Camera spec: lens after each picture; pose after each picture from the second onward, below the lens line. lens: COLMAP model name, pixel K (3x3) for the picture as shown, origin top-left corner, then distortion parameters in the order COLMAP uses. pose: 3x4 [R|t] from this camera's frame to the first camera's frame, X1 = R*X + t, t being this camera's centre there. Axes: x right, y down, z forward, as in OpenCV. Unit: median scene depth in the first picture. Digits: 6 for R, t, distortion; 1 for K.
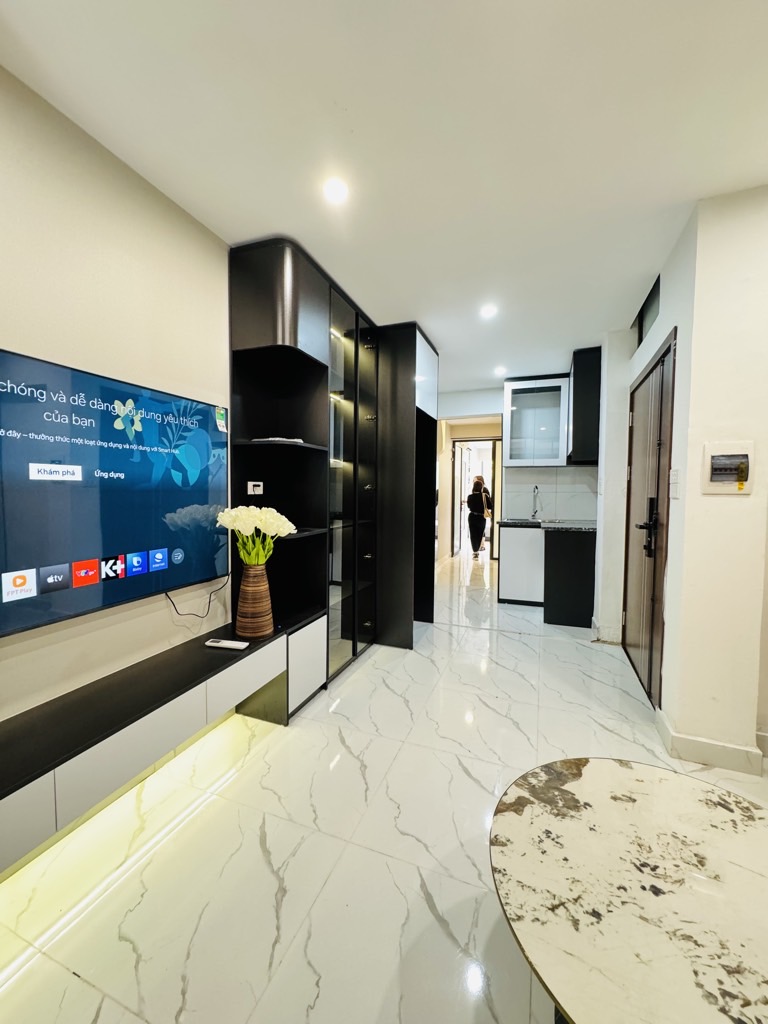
lens RADIAL K [[406.6, 0, 384.0], [0, 406.6, 512.0], [0, 0, 1]] dist [-0.002719, 0.000706]
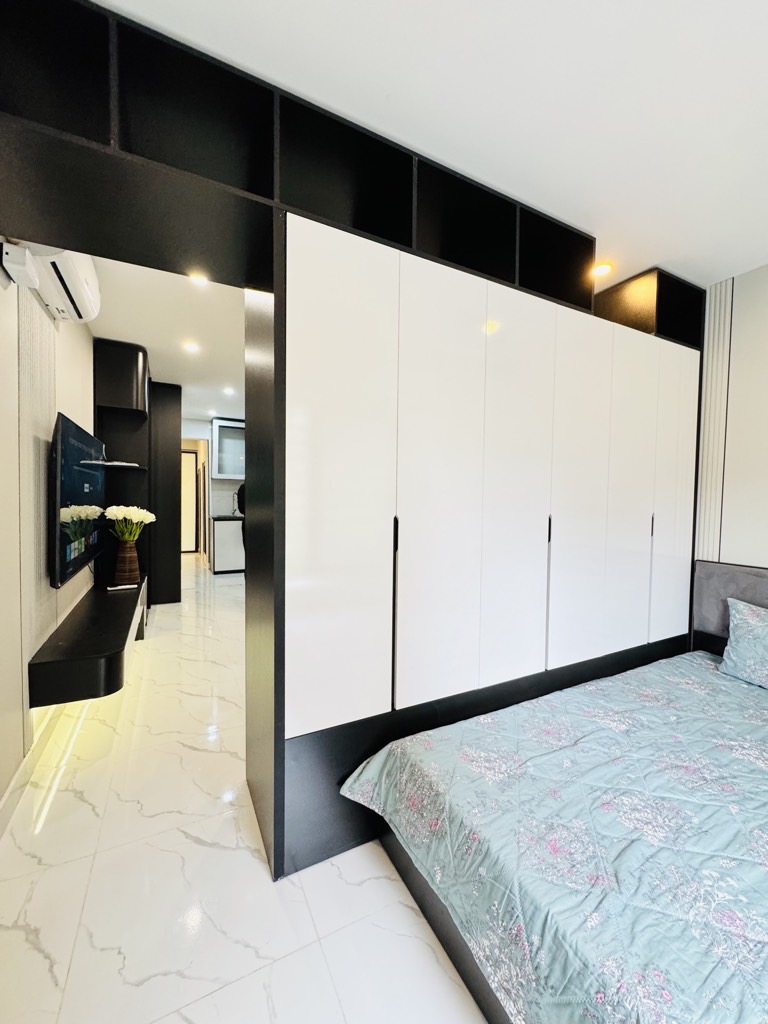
lens RADIAL K [[406.6, 0, 384.0], [0, 406.6, 512.0], [0, 0, 1]] dist [-0.002719, 0.000706]
pose [[0.662719, -0.021823, 0.748550, -0.873855], [0.026766, 0.999627, 0.005446, 0.030104], [-0.748390, 0.016427, 0.663056, -0.890145]]
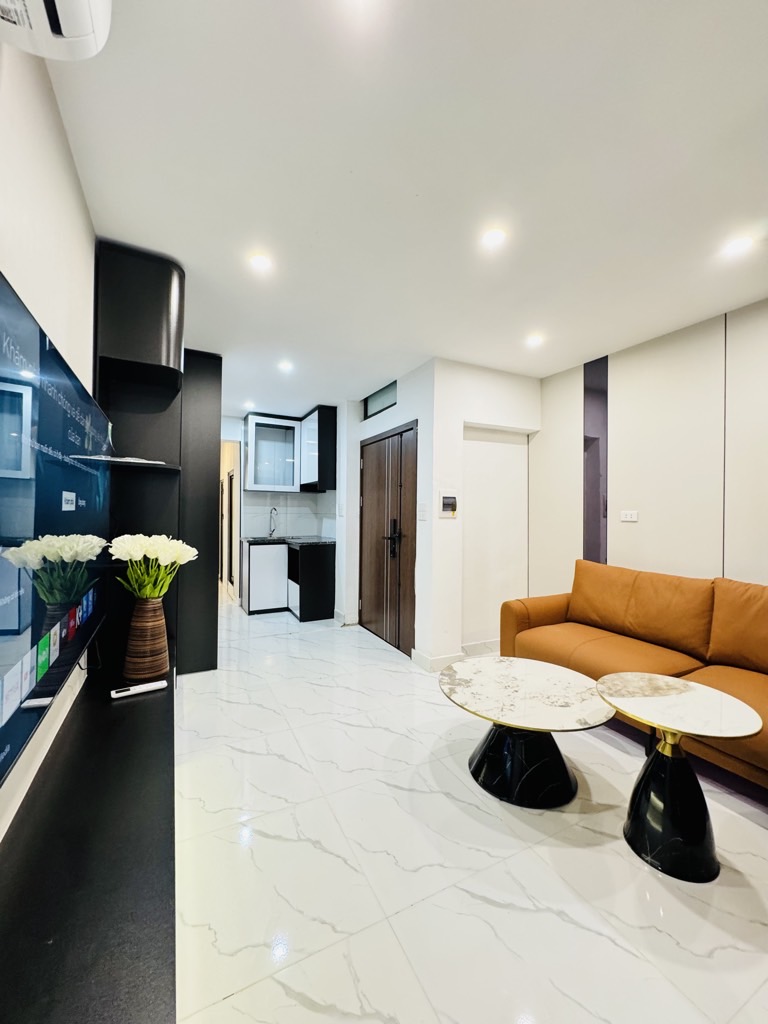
lens RADIAL K [[406.6, 0, 384.0], [0, 406.6, 512.0], [0, 0, 1]] dist [-0.002719, 0.000706]
pose [[0.666535, 0.002391, 0.745470, -0.658489], [0.029678, 0.999117, -0.029739, -0.021673], [-0.744883, 0.041946, 0.665876, -0.015010]]
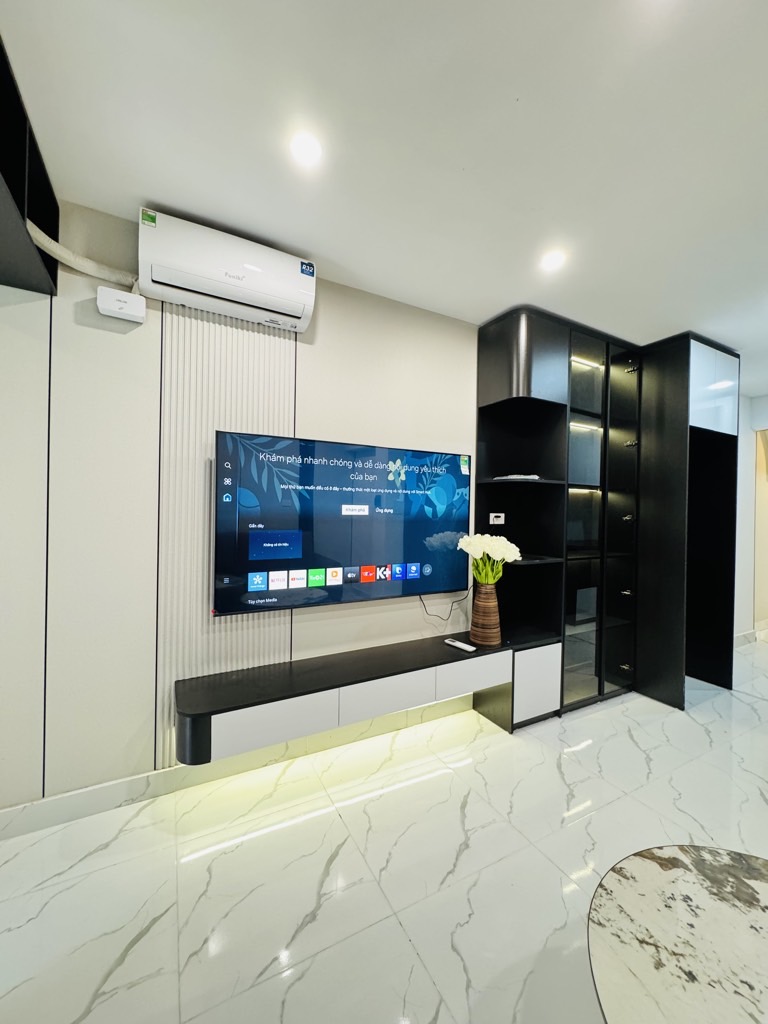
lens RADIAL K [[406.6, 0, 384.0], [0, 406.6, 512.0], [0, 0, 1]] dist [-0.002719, 0.000706]
pose [[0.757998, 0.005535, -0.652234, 0.232511], [-0.044096, 0.998111, -0.042777, -0.016243], [0.650765, 0.061186, 0.756810, -0.109492]]
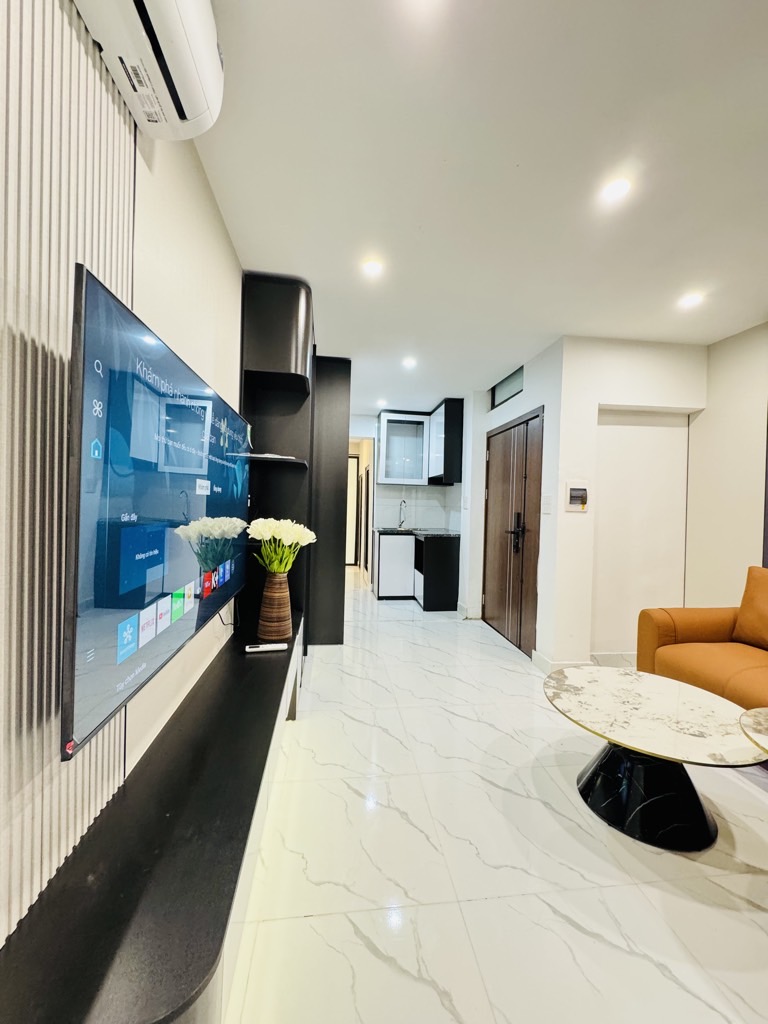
lens RADIAL K [[406.6, 0, 384.0], [0, 406.6, 512.0], [0, 0, 1]] dist [-0.002719, 0.000706]
pose [[0.879575, 0.008113, 0.475692, -0.592533], [0.003119, 0.999735, -0.022817, -0.006017], [-0.475751, 0.021553, 0.879316, -0.090130]]
